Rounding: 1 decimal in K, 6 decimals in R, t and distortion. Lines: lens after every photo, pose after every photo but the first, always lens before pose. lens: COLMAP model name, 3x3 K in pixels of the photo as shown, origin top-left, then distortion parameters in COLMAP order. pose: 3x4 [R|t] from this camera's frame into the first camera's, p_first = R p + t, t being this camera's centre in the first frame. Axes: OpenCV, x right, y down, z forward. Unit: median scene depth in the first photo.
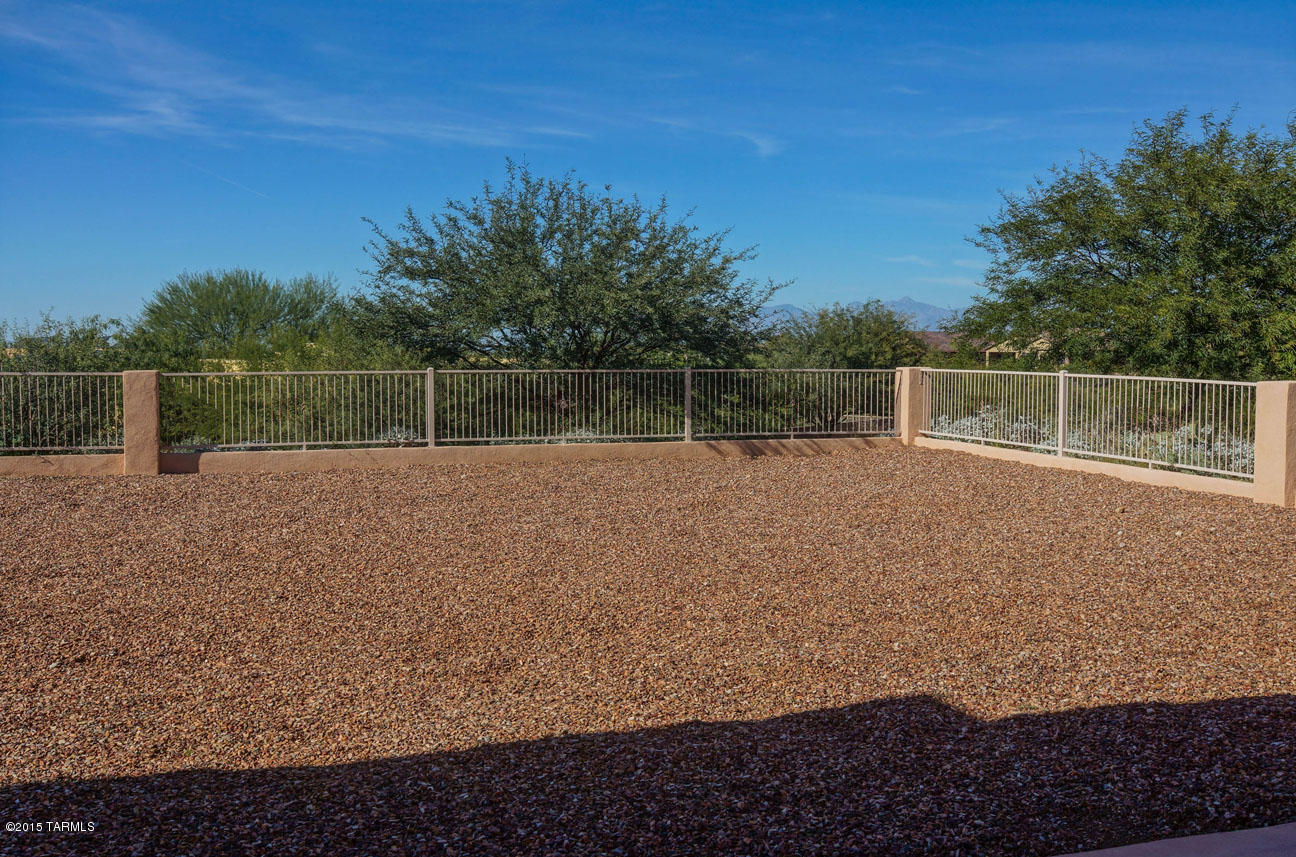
lens RADIAL K [[1351.3, 0, 613.8], [0, 1351.3, 422.7], [0, 0, 1]] dist [-0.032889, 0.000000]
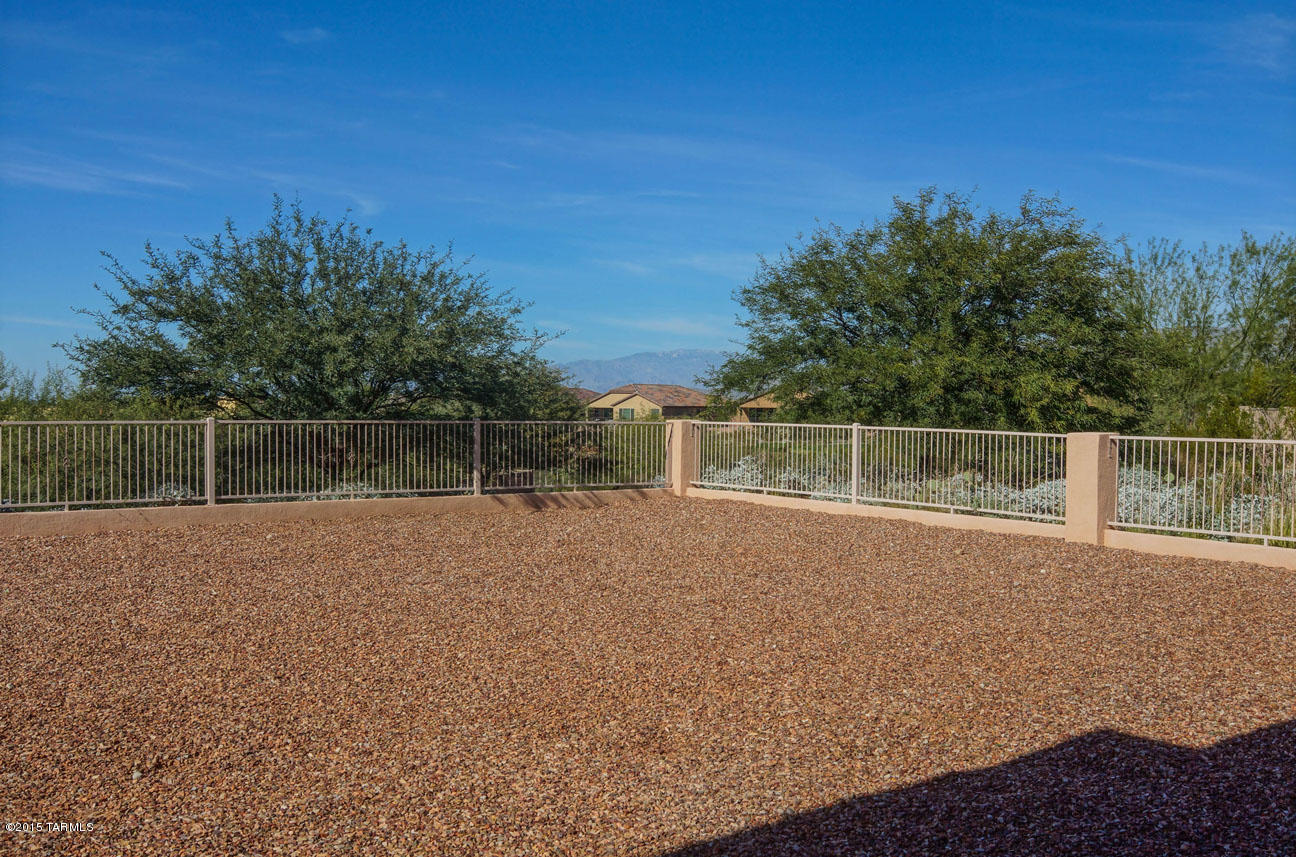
lens RADIAL K [[1351.3, 0, 638.3], [0, 1351.3, 416.6], [0, 0, 1]] dist [-0.032889, 0.000000]
pose [[0.938863, 0.005769, 0.344243, -0.177822], [0.009417, 0.999055, -0.042427, -0.000276], [-0.344162, 0.043075, 0.937922, 0.049867]]
